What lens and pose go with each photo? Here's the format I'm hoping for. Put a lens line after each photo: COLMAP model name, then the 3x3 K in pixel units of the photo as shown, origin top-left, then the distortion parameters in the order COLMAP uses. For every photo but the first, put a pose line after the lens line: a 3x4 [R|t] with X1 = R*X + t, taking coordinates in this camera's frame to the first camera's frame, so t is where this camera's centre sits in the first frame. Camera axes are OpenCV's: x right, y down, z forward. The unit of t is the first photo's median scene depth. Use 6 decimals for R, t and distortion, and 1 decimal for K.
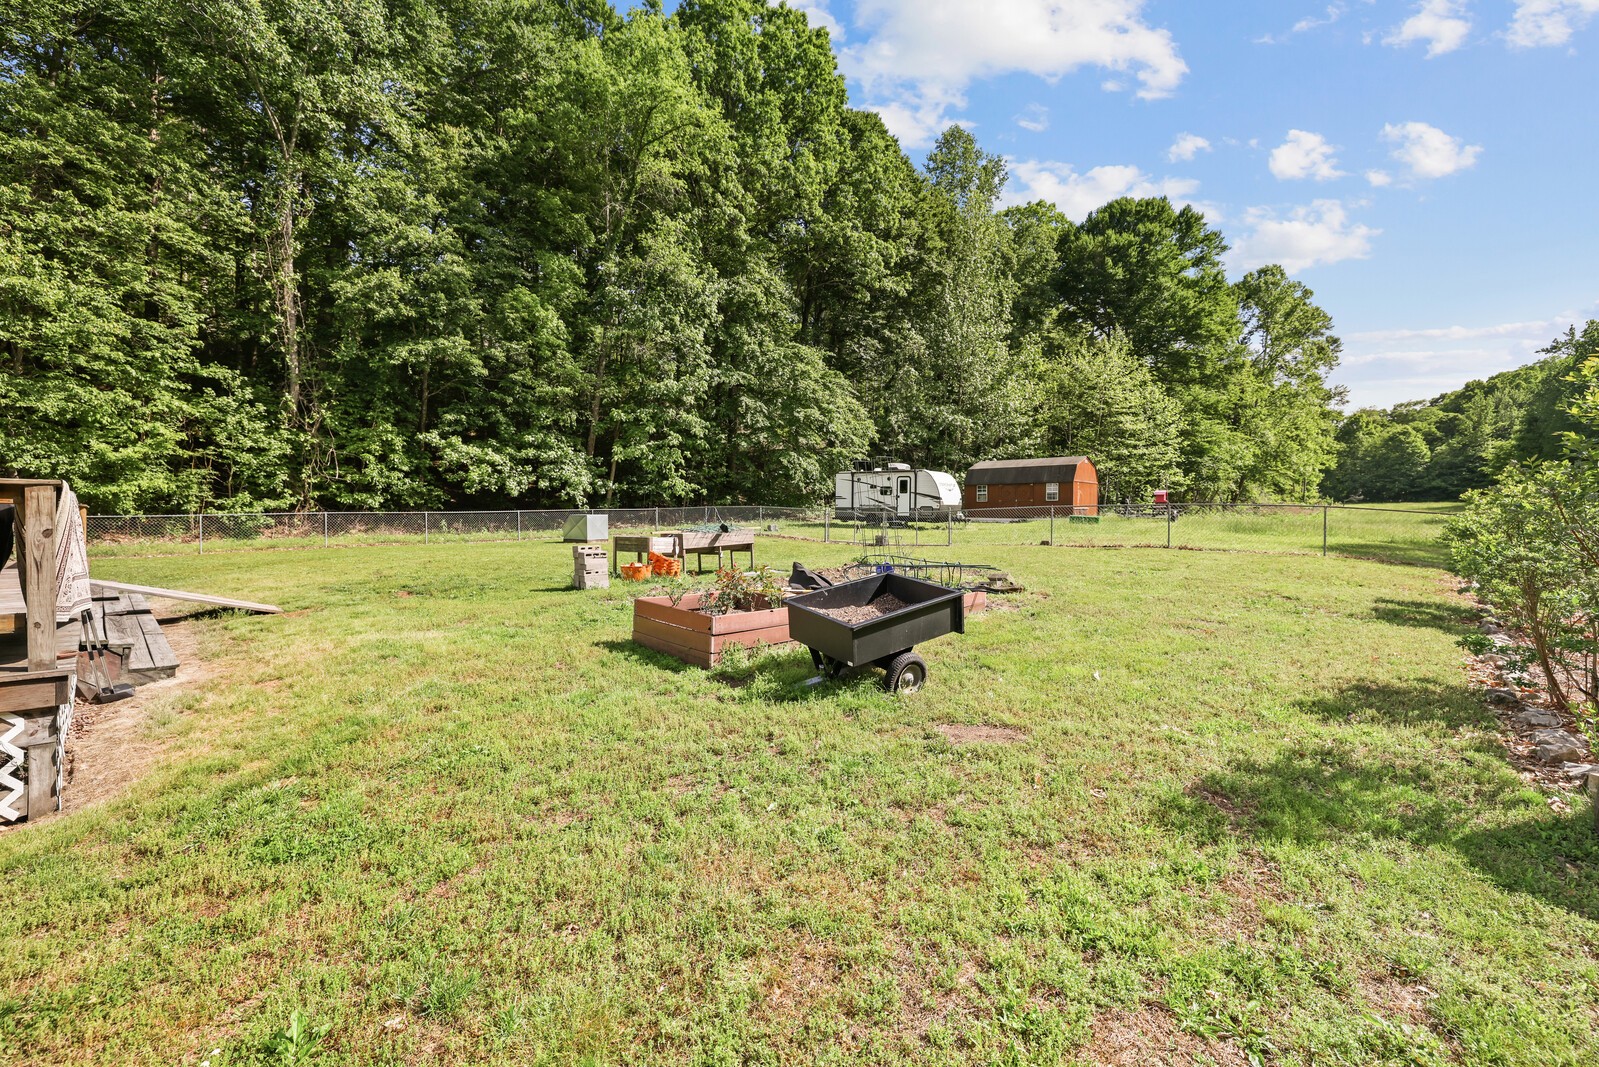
lens RADIAL K [[676.8, 0, 790.8], [0, 676.8, 533.7], [0, 0, 1]] dist [0.000124, 0.001075]
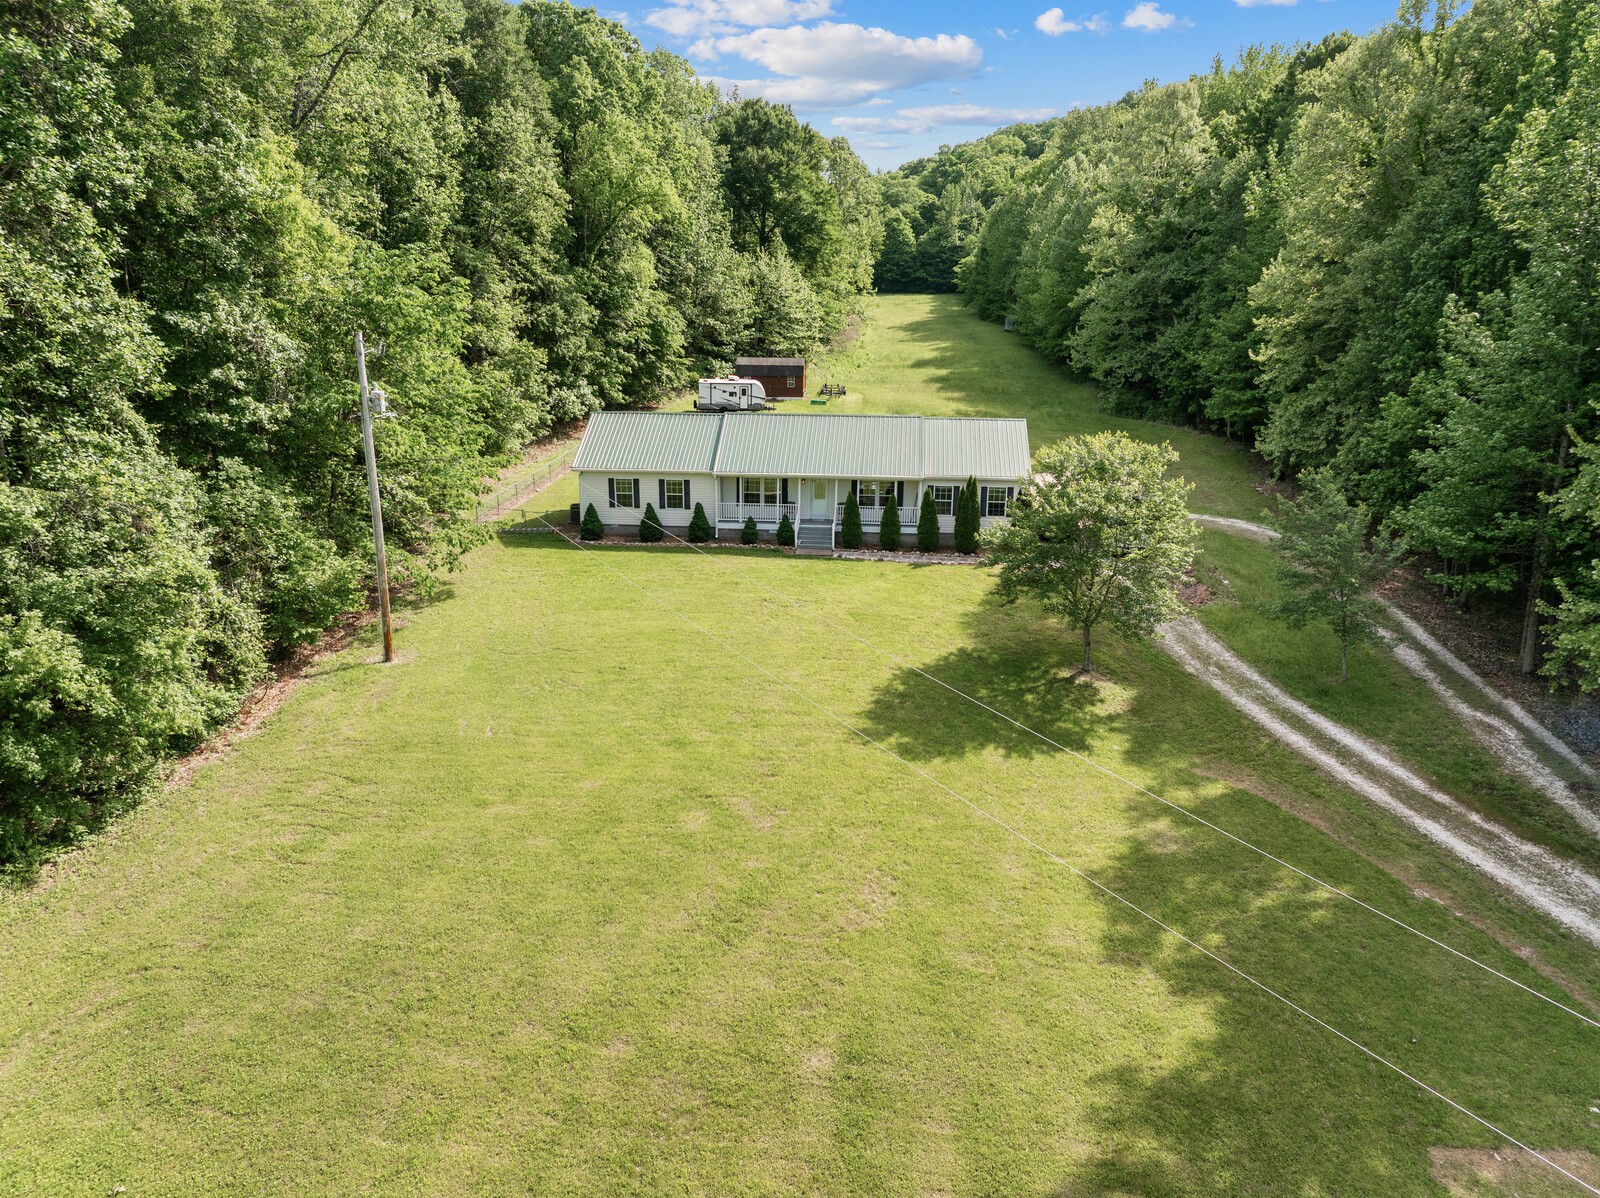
lens RADIAL K [[1149.1, 0, 807.1], [0, 1149.1, 597.9], [0, 0, 1]] dist [-0.039583, -0.002028]
pose [[0.774774, -0.173569, 0.607946, -1.646392], [0.004652, 0.963118, 0.269041, -0.361824], [-0.632221, -0.205618, 0.747006, -1.486936]]
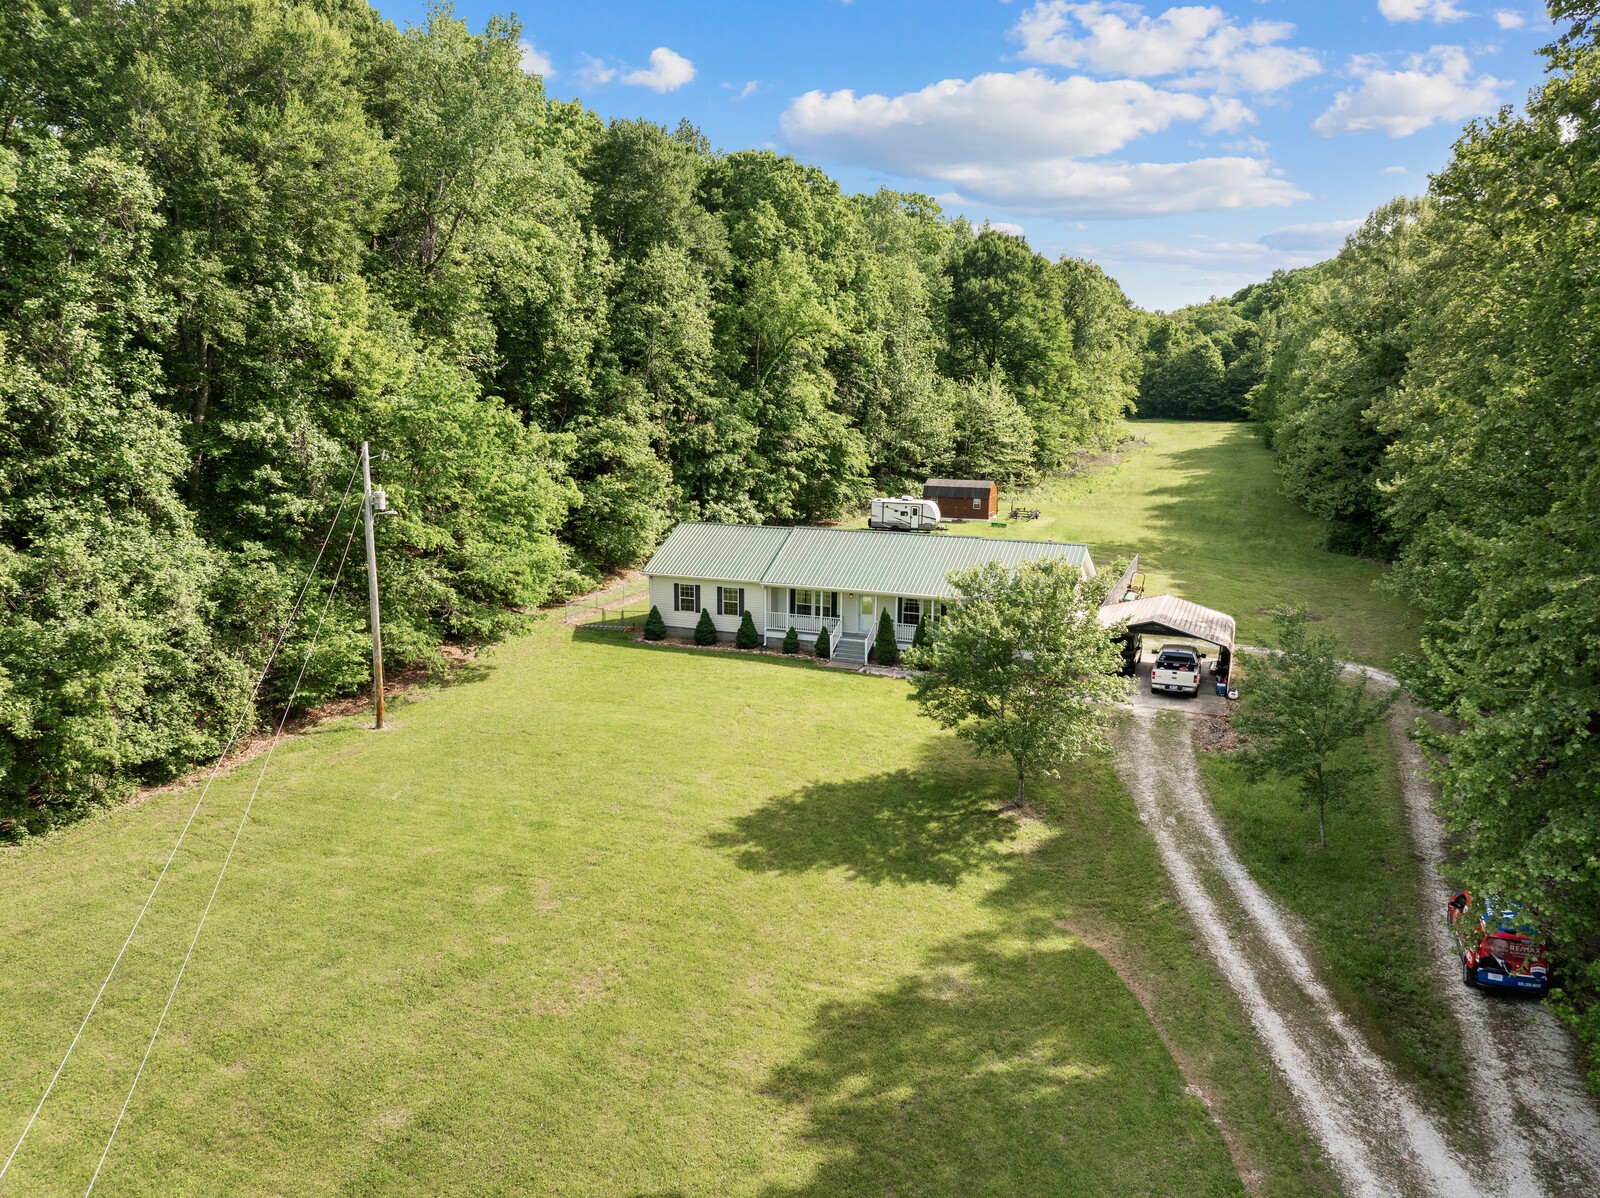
lens RADIAL K [[1149.1, 0, 797.8], [0, 1149.1, 589.4], [0, 0, 1]] dist [-0.039583, -0.002028]
pose [[0.931175, -0.058680, 0.359820, -1.249134], [0.001318, 0.987497, 0.157632, -0.351245], [-0.364571, -0.146309, 0.919610, -1.751838]]
